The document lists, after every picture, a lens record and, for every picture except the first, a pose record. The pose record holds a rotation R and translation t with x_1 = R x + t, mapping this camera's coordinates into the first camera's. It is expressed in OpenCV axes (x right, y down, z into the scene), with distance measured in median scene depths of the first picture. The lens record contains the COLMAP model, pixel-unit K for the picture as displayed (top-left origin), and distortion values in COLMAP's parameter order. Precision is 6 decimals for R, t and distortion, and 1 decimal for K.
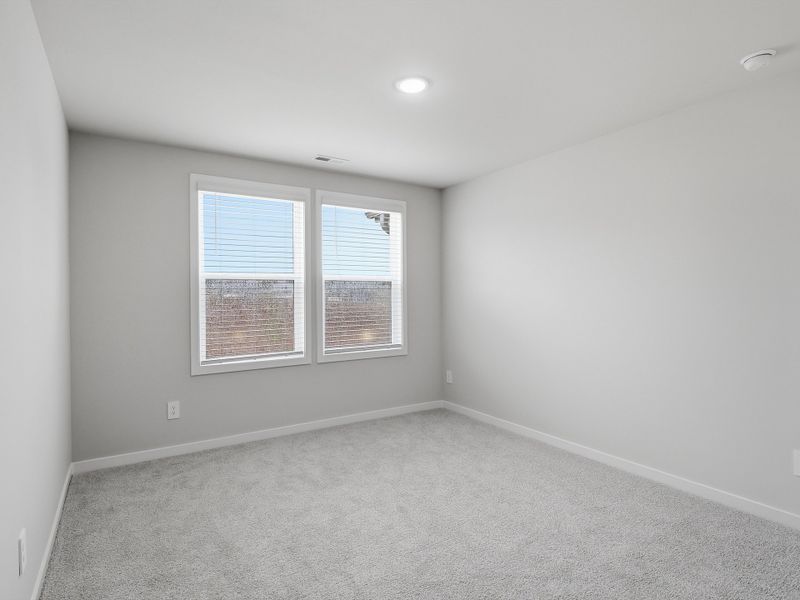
lens RADIAL K [[489.9, 0, 368.9], [0, 489.9, 296.2], [0, 0, 1]] dist [0.007412, 0.000241]
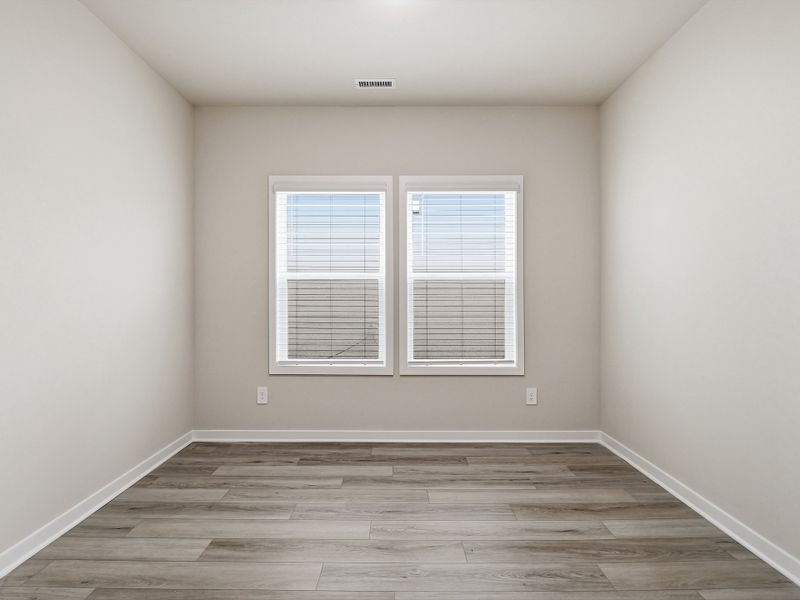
lens RADIAL K [[489.9, 0, 399.2], [0, 489.9, 303.1], [0, 0, 1]] dist [0.007412, 0.000241]
pose [[0.807439, 0.019608, -0.589625, 0.383510], [-0.012814, 0.999795, 0.015701, -0.005200], [0.589812, -0.005122, 0.807524, 0.278551]]
